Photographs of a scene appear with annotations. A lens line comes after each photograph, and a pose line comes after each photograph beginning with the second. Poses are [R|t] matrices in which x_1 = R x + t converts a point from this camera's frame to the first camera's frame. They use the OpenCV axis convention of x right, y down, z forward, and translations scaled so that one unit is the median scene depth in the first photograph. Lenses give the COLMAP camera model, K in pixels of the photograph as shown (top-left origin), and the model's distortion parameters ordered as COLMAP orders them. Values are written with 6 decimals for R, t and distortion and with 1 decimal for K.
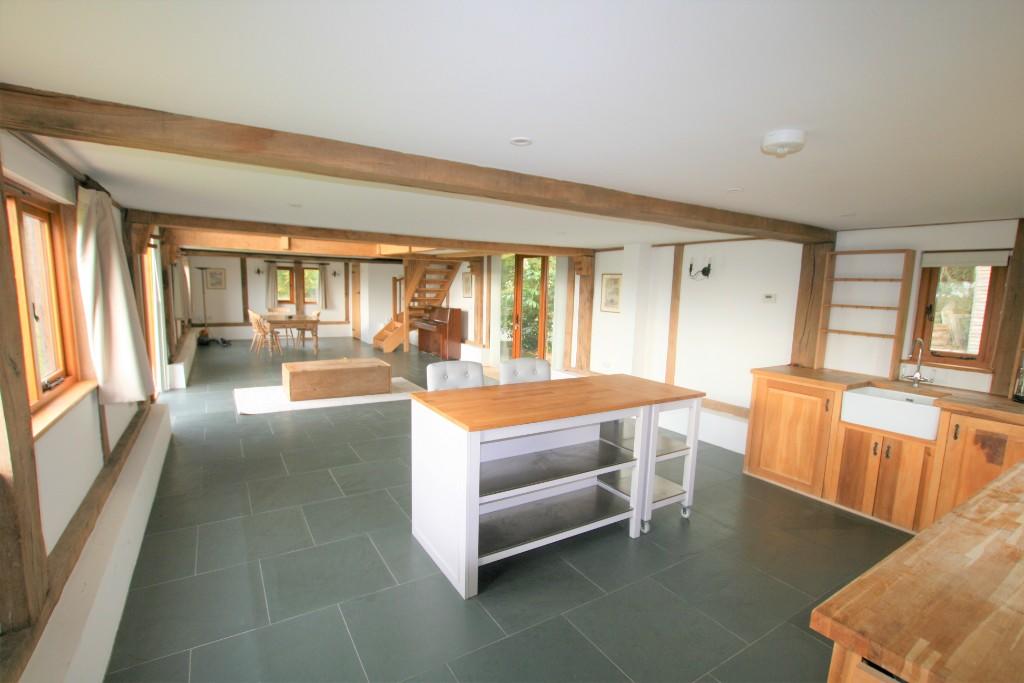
lens RADIAL K [[473.5, 0, 508.6], [0, 473.5, 346.3], [0, 0, 1]] dist [-0.030892, 0.002351]
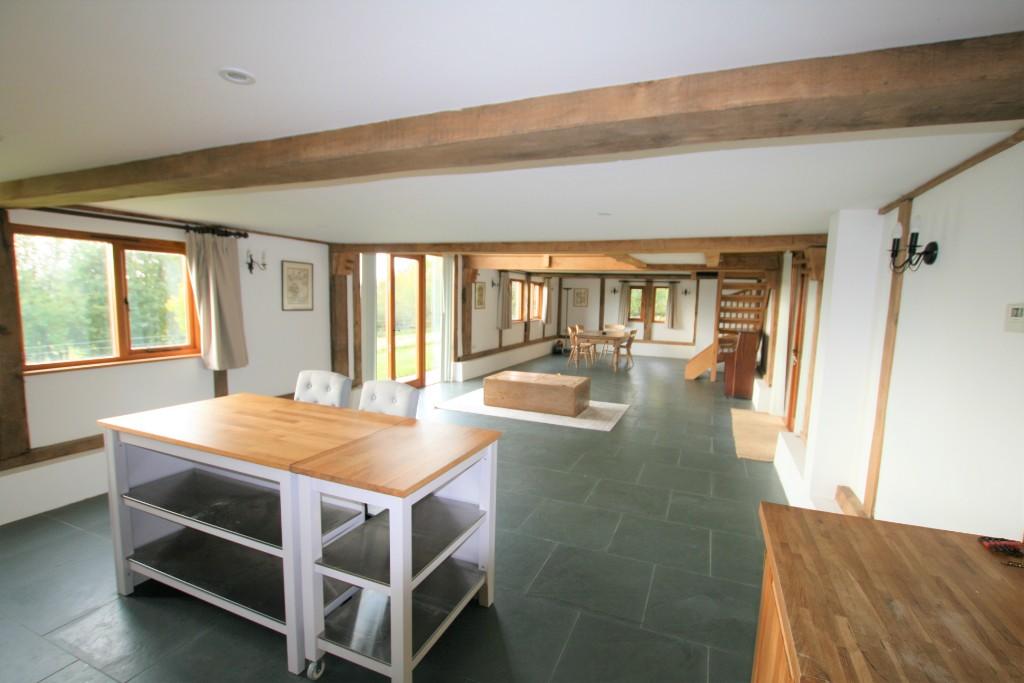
lens RADIAL K [[473.5, 0, 514.5], [0, 473.5, 348.9], [0, 0, 1]] dist [-0.030892, 0.002351]
pose [[0.595581, 0.076397, -0.799654, 0.206236], [-0.111117, 0.993733, 0.012179, -0.015289], [0.795573, 0.081602, 0.600337, 0.181769]]
